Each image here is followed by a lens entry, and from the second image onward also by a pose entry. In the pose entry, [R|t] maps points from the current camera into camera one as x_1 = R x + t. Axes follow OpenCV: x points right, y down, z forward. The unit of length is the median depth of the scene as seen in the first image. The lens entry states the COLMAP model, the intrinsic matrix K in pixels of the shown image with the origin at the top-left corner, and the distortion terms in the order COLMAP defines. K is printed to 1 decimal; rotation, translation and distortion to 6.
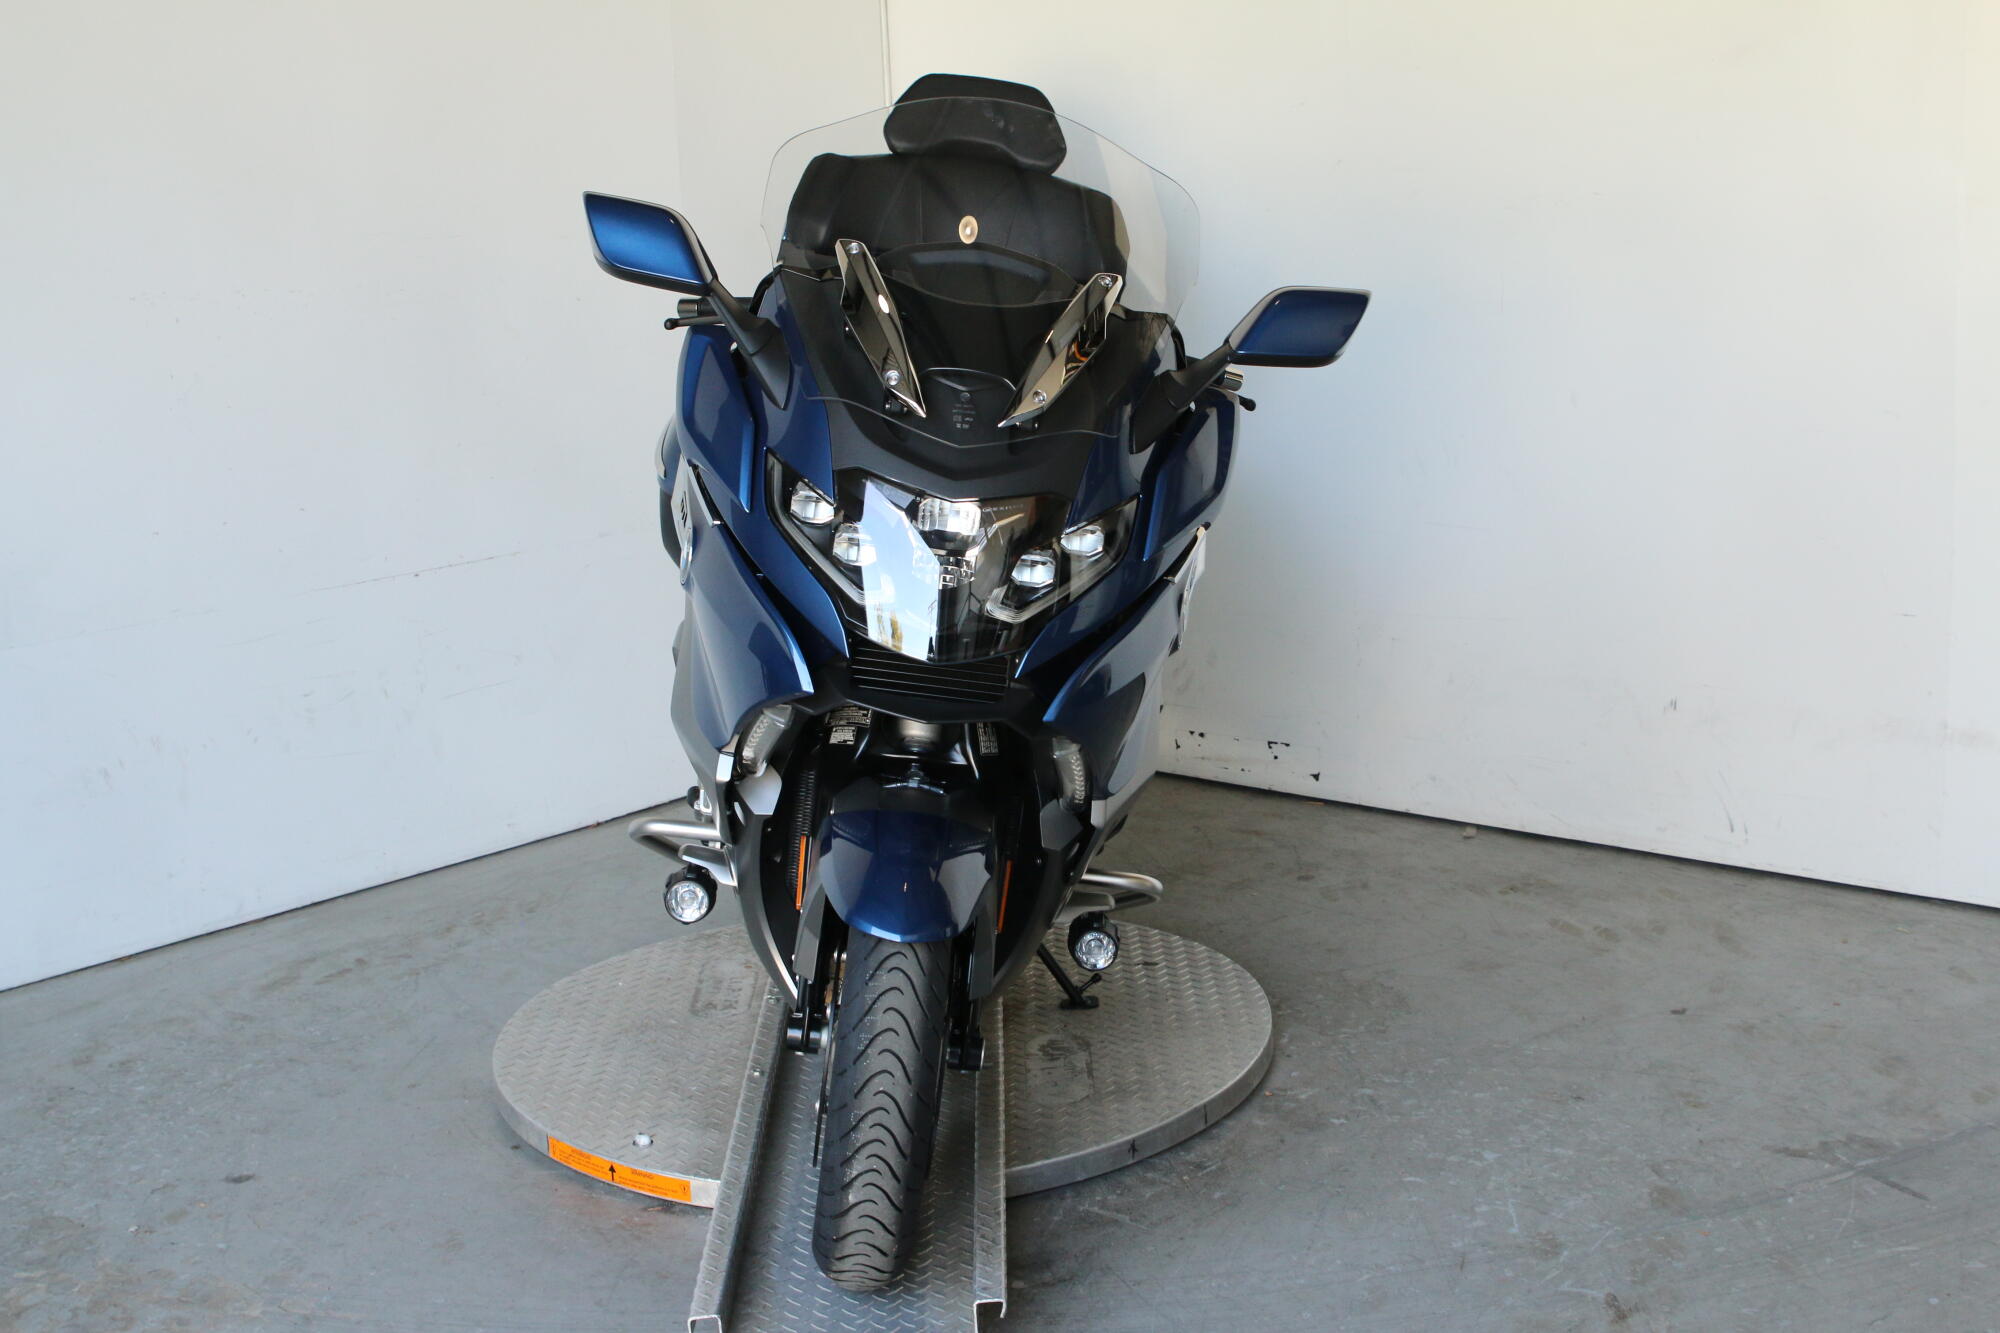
lens RADIAL K [[2638.2, 0, 940.9], [0, 2638.2, 662.5], [0, 0, 1]] dist [-0.097888, 0.082949]
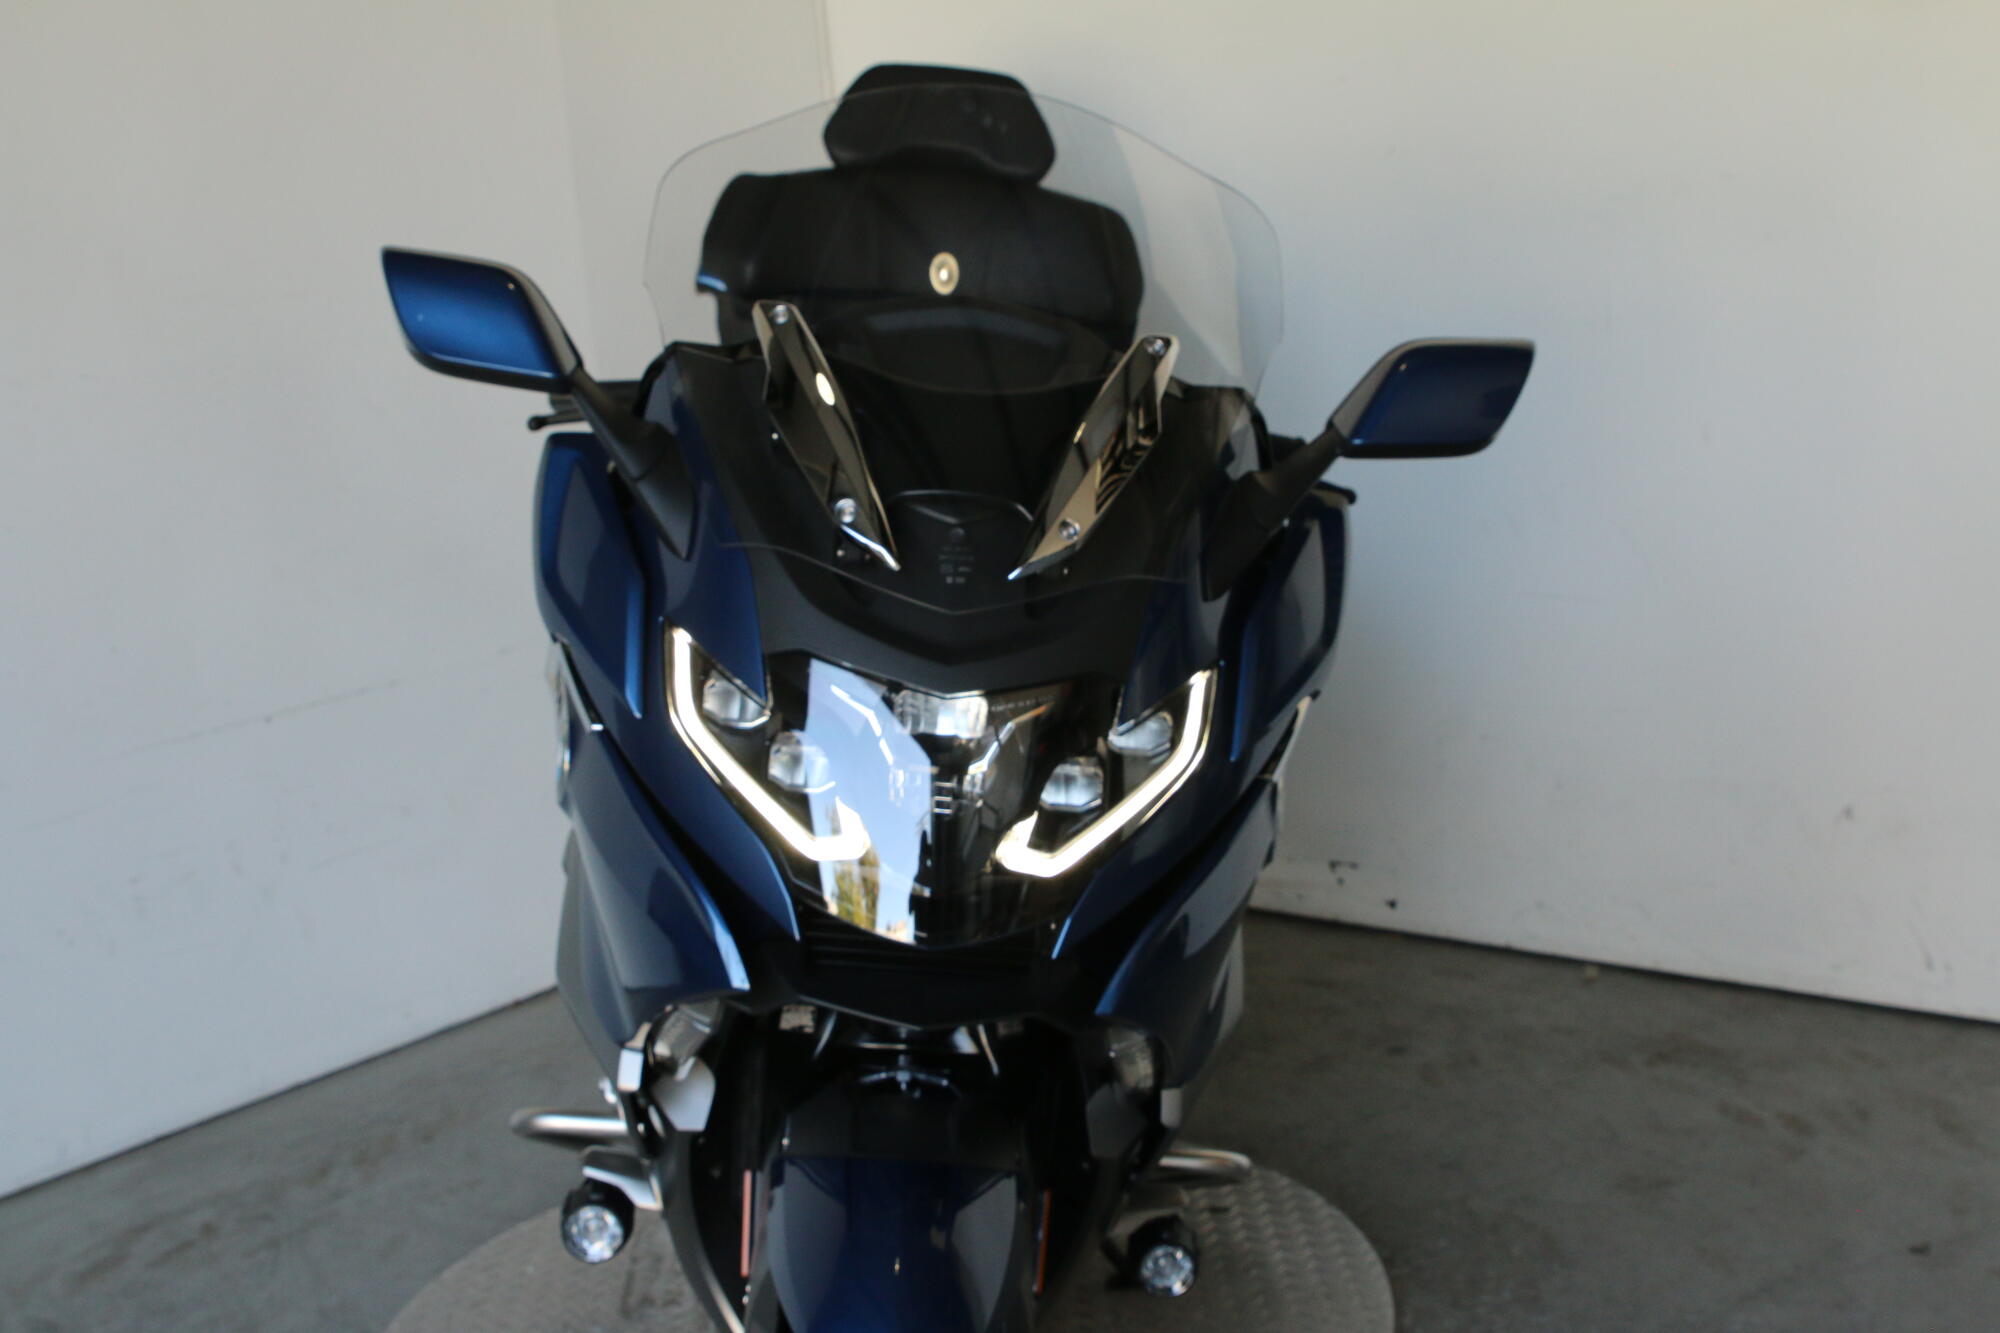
lens RADIAL K [[2638.2, 0, 940.9], [0, 2638.2, 662.5], [0, 0, 1]] dist [-0.097888, 0.082949]
pose [[0.998825, -0.047489, 0.009629, -0.002053], [0.047498, 0.998871, -0.000663, -0.058043], [-0.009587, 0.001119, 0.999953, 0.285858]]
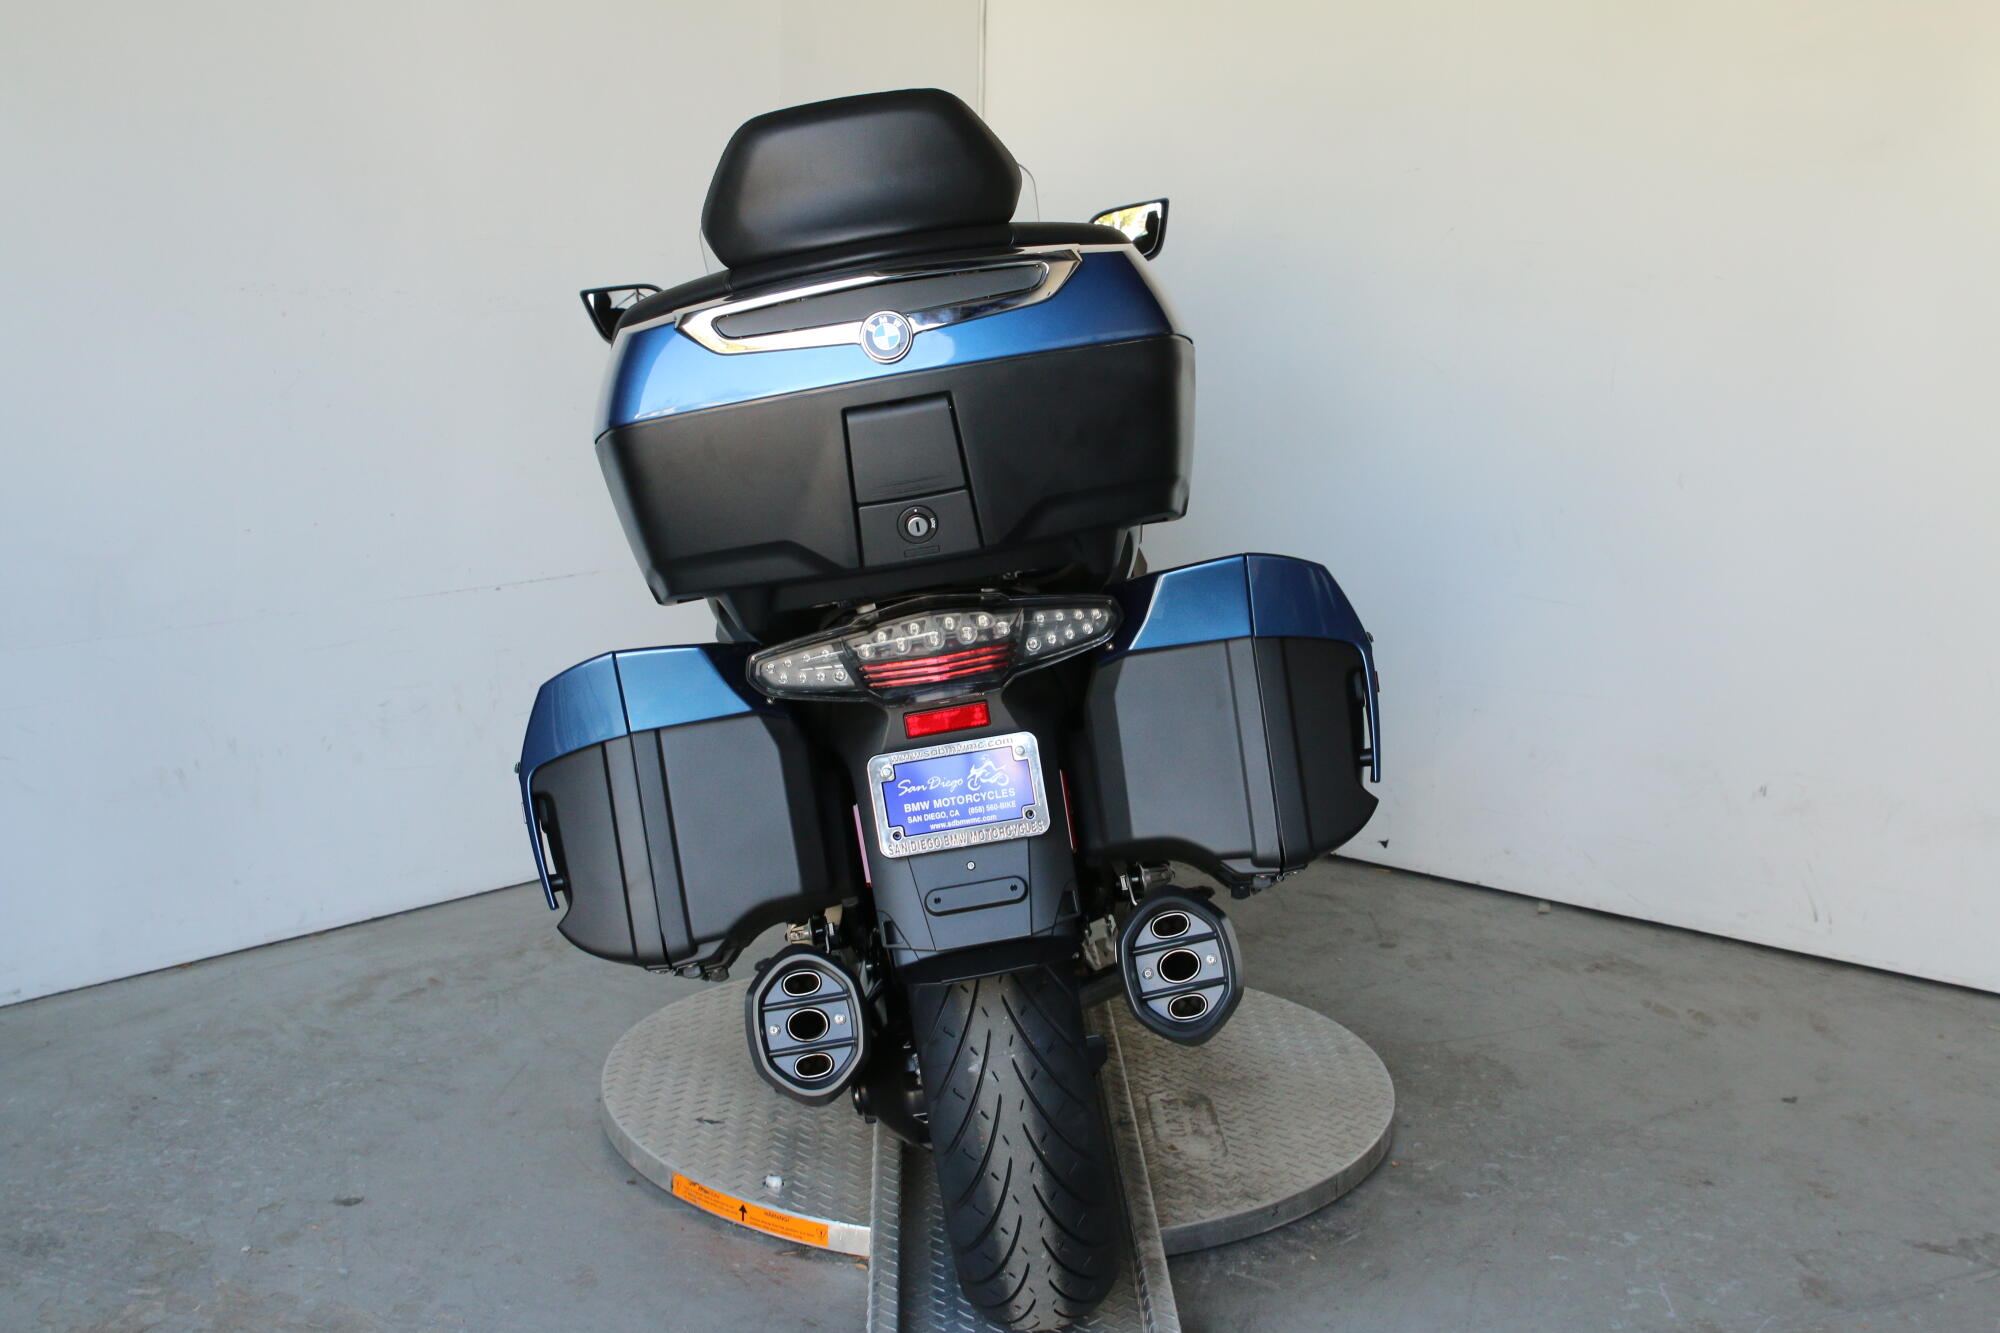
lens RADIAL K [[2638.2, 0, 940.9], [0, 2638.2, 662.5], [0, 0, 1]] dist [-0.097888, 0.082949]
pose [[0.997591, 0.056820, 0.039786, -0.103847], [-0.056120, 0.998253, -0.018496, 0.004319], [-0.040767, 0.016219, 0.999037, 0.021281]]
